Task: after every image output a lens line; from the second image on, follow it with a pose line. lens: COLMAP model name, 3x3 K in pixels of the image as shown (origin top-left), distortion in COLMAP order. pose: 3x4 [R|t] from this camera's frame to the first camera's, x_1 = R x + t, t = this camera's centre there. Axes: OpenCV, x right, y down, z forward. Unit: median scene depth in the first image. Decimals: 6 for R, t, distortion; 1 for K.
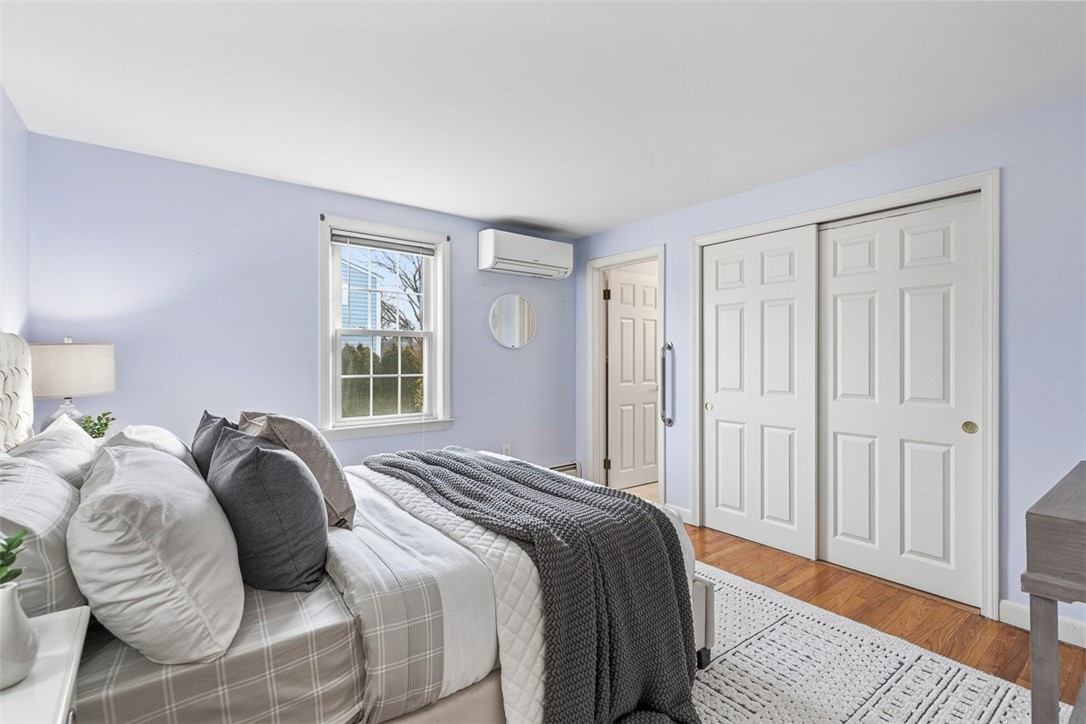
lens RADIAL K [[493.8, 0, 541.2], [0, 493.8, 357.1], [0, 0, 1]] dist [0.012871, -0.002835]
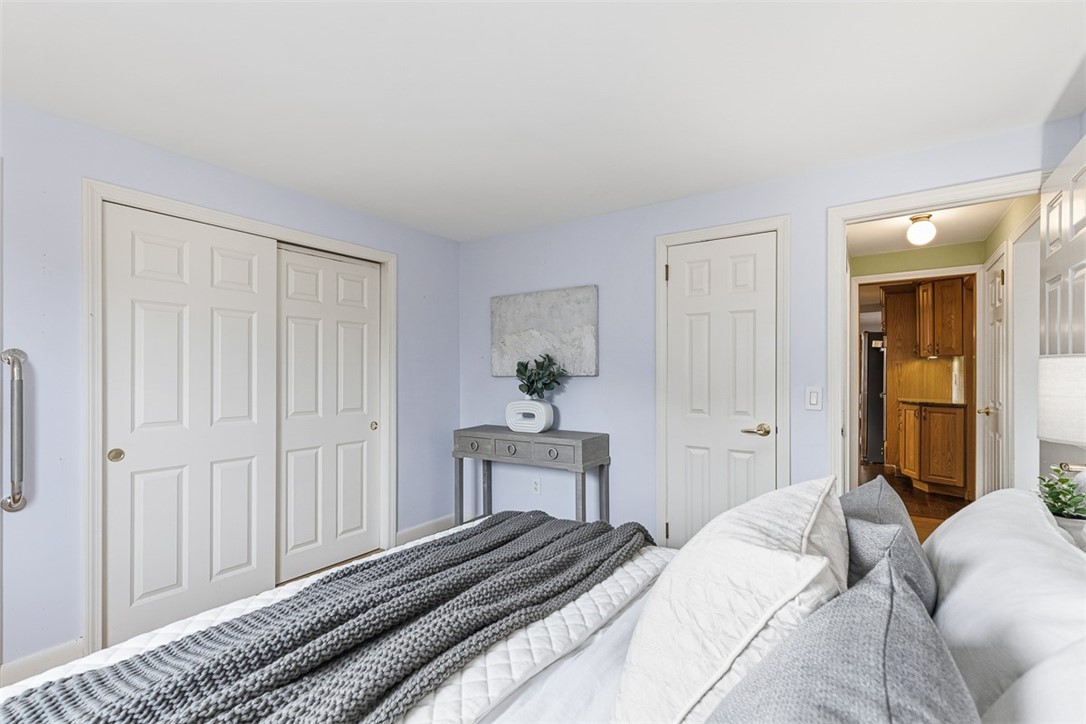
lens RADIAL K [[493.8, 0, 528.4], [0, 493.8, 378.6], [0, 0, 1]] dist [0.012871, -0.002835]
pose [[-0.309032, 0.005141, 0.951038, -0.524836], [0.012679, 0.999919, -0.001285, 0.010672], [-0.950967, 0.011661, -0.309072, 0.846066]]
